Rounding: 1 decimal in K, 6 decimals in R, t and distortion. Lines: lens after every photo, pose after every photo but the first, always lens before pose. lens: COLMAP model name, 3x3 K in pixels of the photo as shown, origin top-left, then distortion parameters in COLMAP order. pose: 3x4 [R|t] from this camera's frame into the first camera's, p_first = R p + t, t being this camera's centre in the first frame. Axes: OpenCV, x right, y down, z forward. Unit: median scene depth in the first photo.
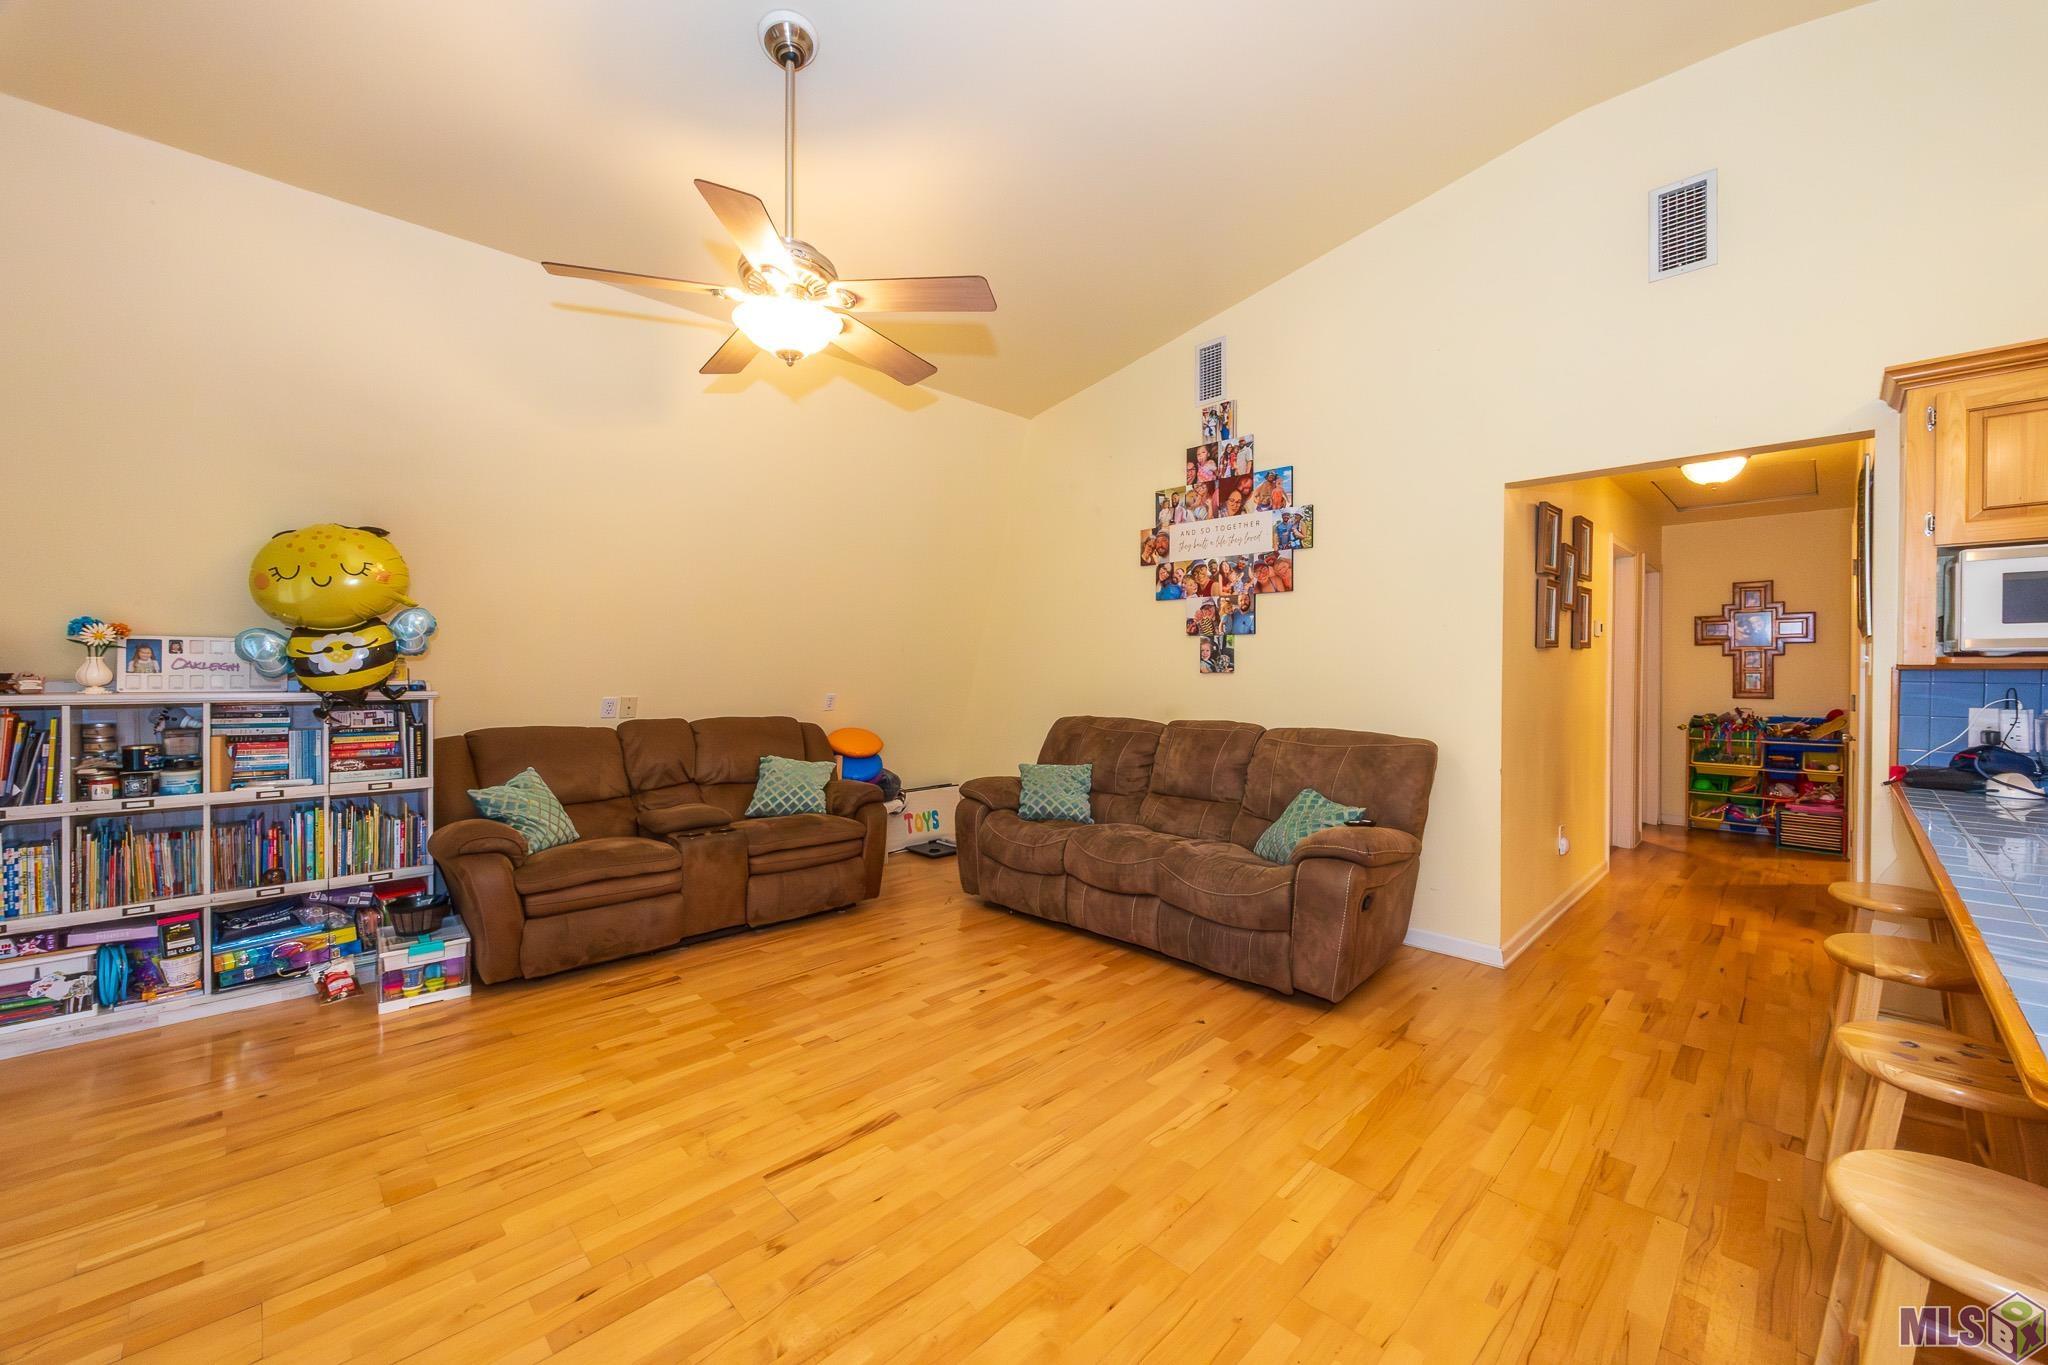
lens RADIAL K [[792.4, 0, 1036.6], [0, 792.4, 674.6], [0, 0, 1]] dist [-0.009417, 0.000756]
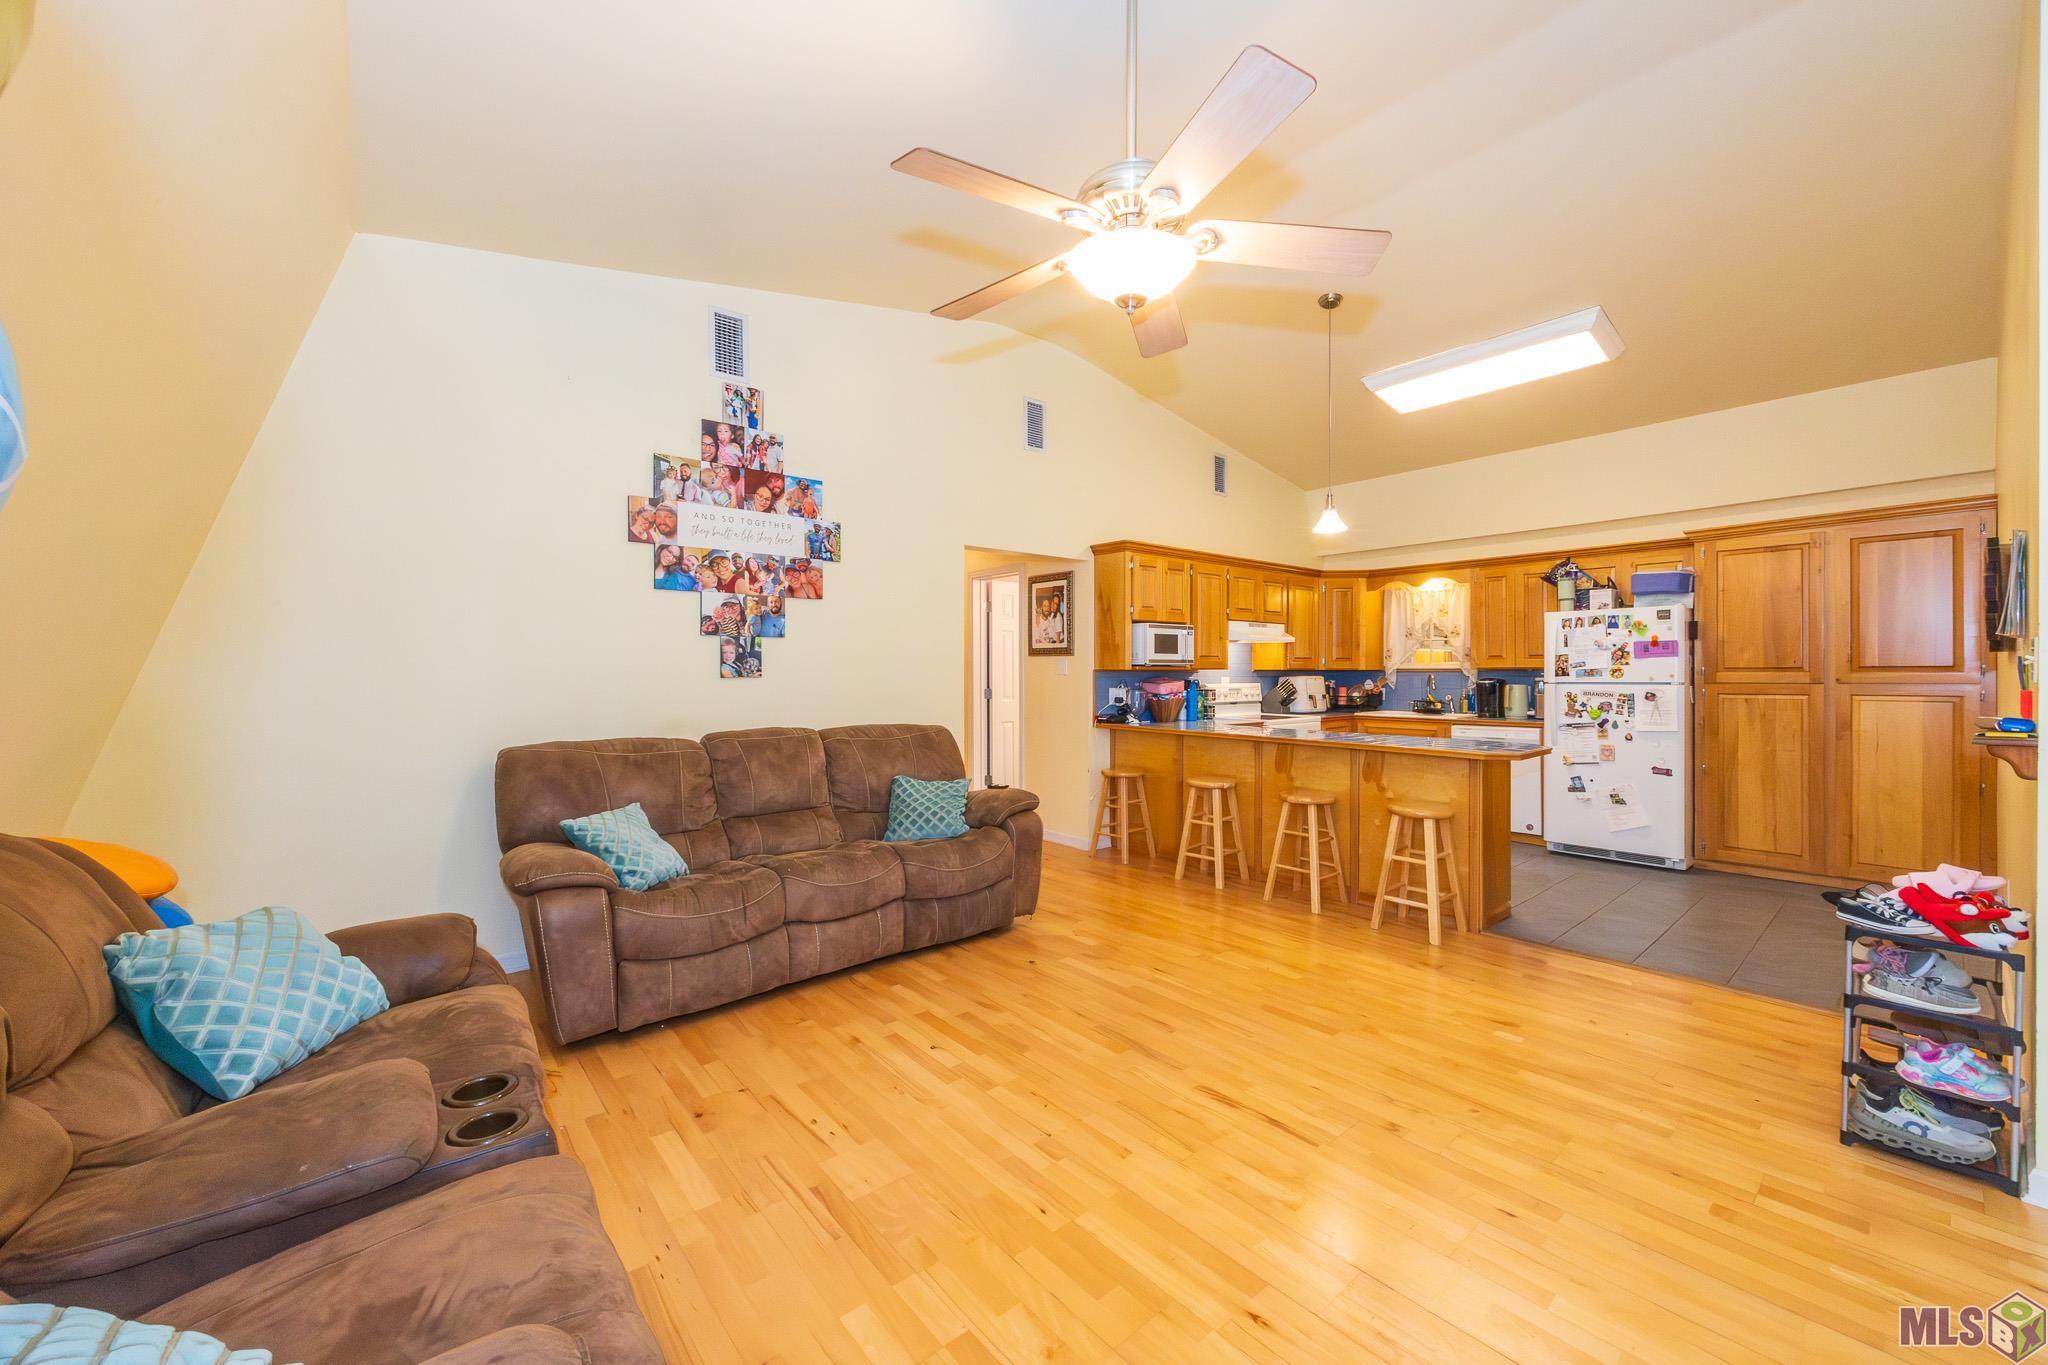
lens RADIAL K [[792.4, 0, 1019.4], [0, 792.4, 677.6], [0, 0, 1]] dist [-0.009417, 0.000756]
pose [[0.075050, -0.010921, 0.997120, -0.680835], [0.007892, 0.999915, 0.010357, -0.008980], [-0.997149, 0.007092, 0.075130, 0.622366]]
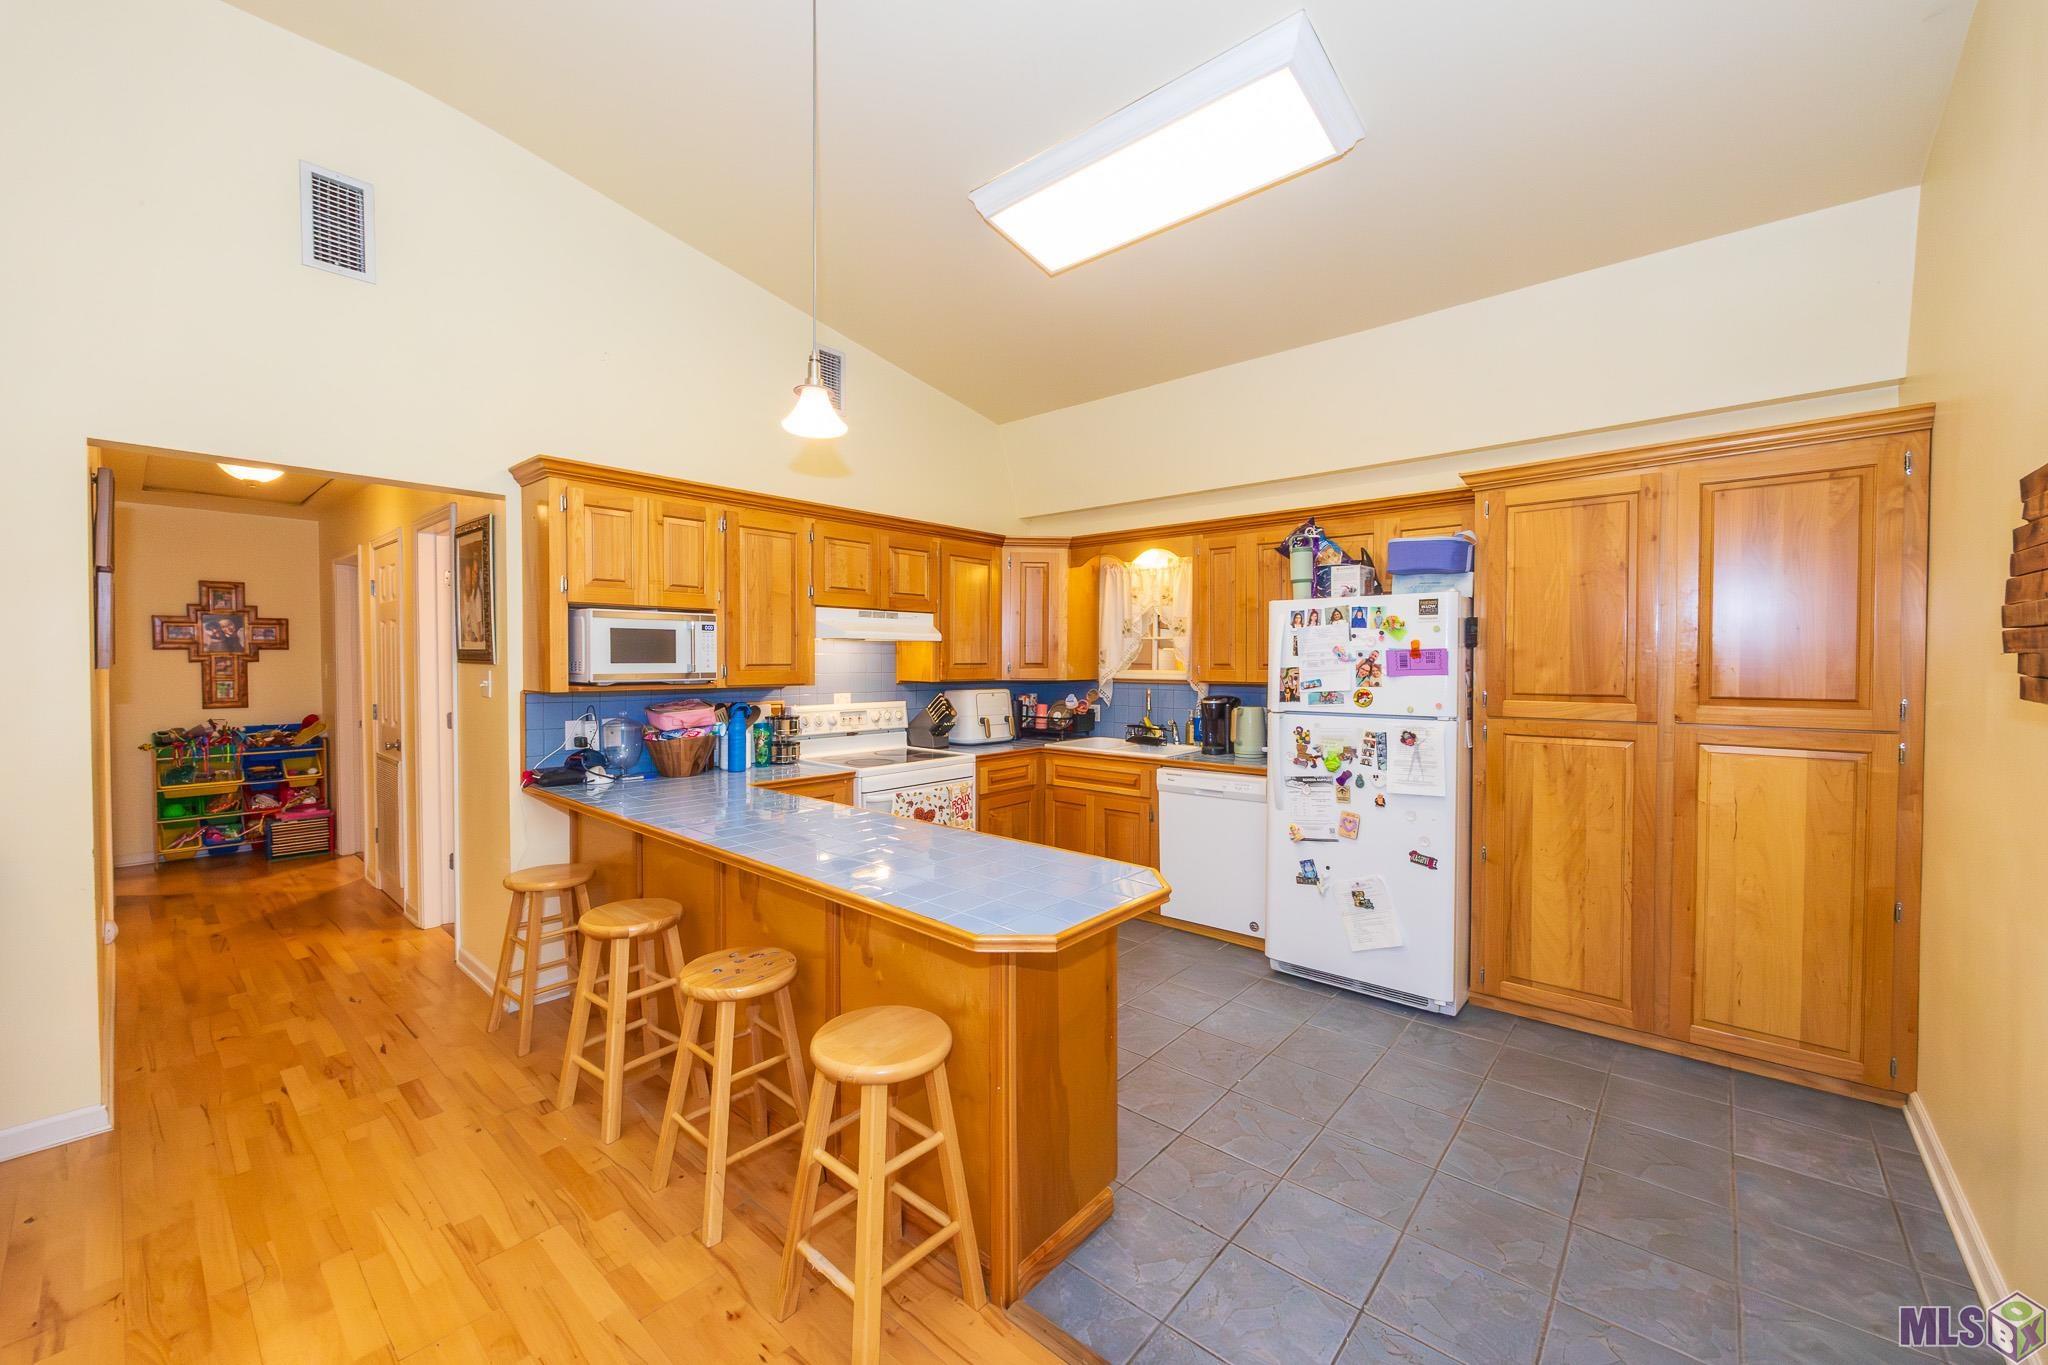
lens RADIAL K [[792.4, 0, 1034.2], [0, 792.4, 675.6], [0, 0, 1]] dist [-0.009417, 0.000756]
pose [[-0.093786, -0.024839, 0.995282, -0.132660], [0.002742, 0.999678, 0.025207, -0.038730], [-0.995589, 0.005093, -0.093688, 0.185567]]
